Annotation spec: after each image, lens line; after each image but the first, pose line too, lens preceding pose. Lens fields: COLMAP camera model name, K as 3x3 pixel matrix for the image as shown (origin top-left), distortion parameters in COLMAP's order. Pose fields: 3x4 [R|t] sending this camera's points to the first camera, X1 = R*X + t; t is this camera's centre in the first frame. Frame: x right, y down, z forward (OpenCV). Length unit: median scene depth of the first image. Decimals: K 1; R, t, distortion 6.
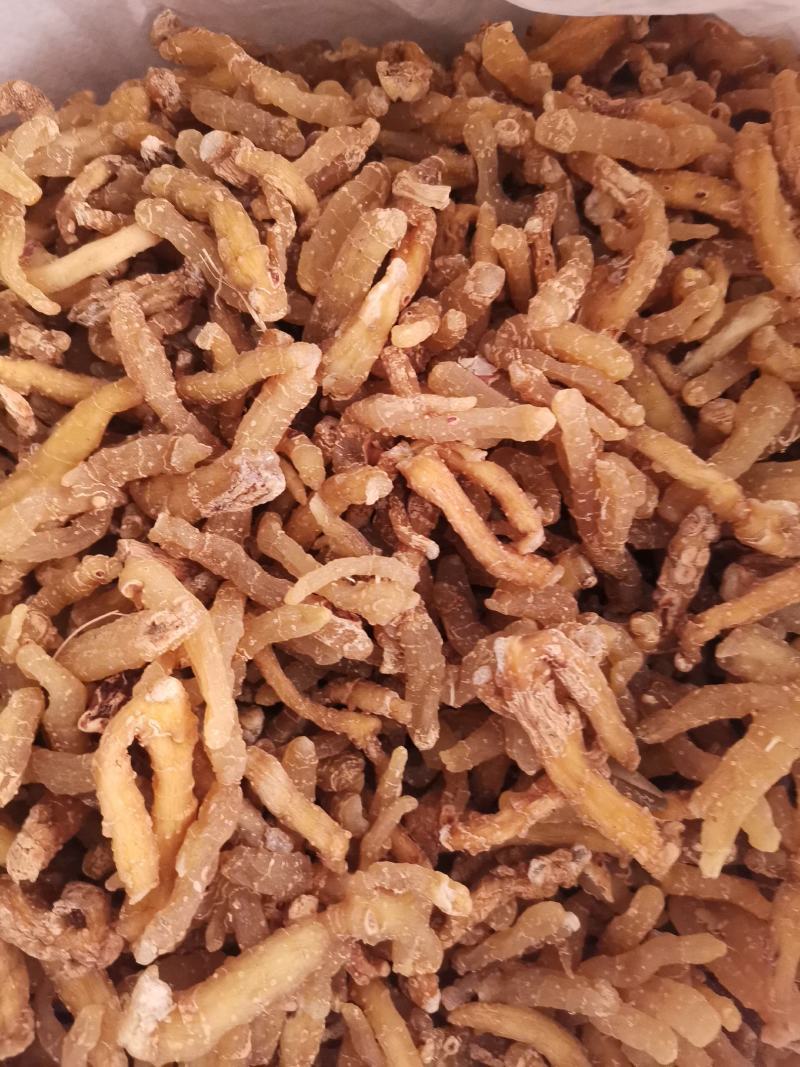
lens RADIAL K [[805.0, 0, 442.2], [0, 805.0, 539.4], [0, 0, 1]] dist [0.060777, -0.114259]
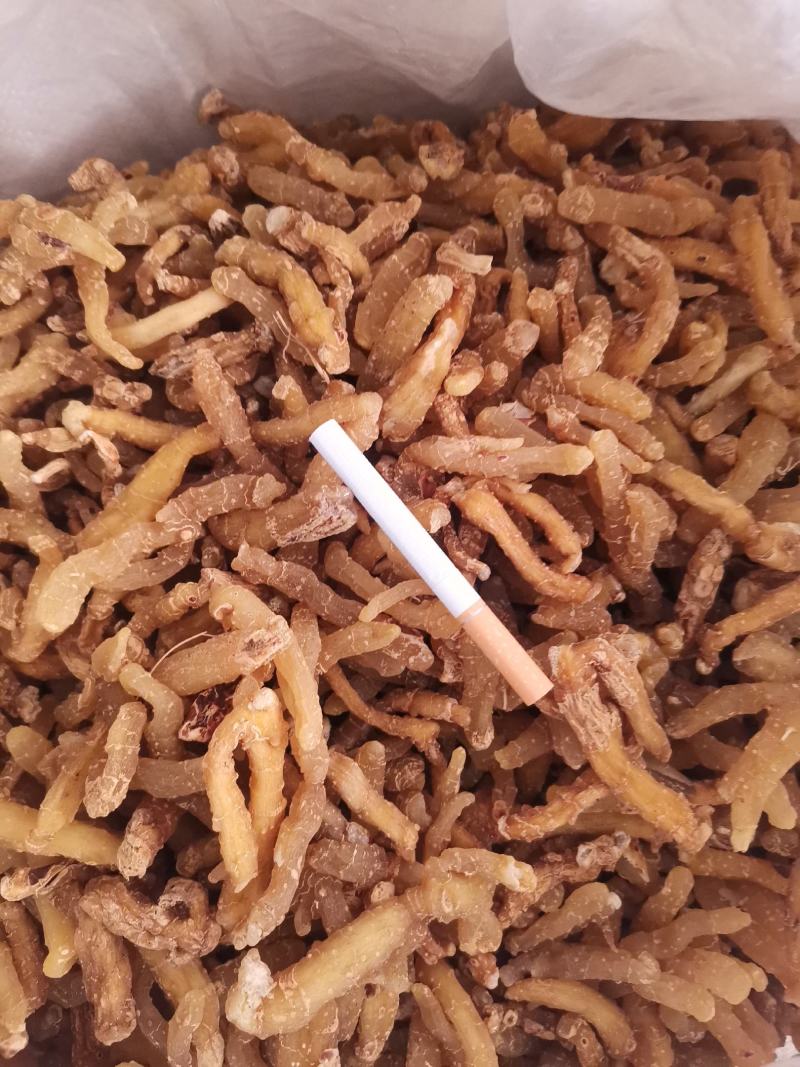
lens RADIAL K [[805.0, 0, 442.2], [0, 805.0, 539.4], [0, 0, 1]] dist [0.060777, -0.114259]
pose [[0.998906, -0.019771, 0.042389, -0.115554], [0.021297, 0.999130, -0.035857, 0.006739], [-0.041643, 0.036721, 0.998458, -0.129017]]
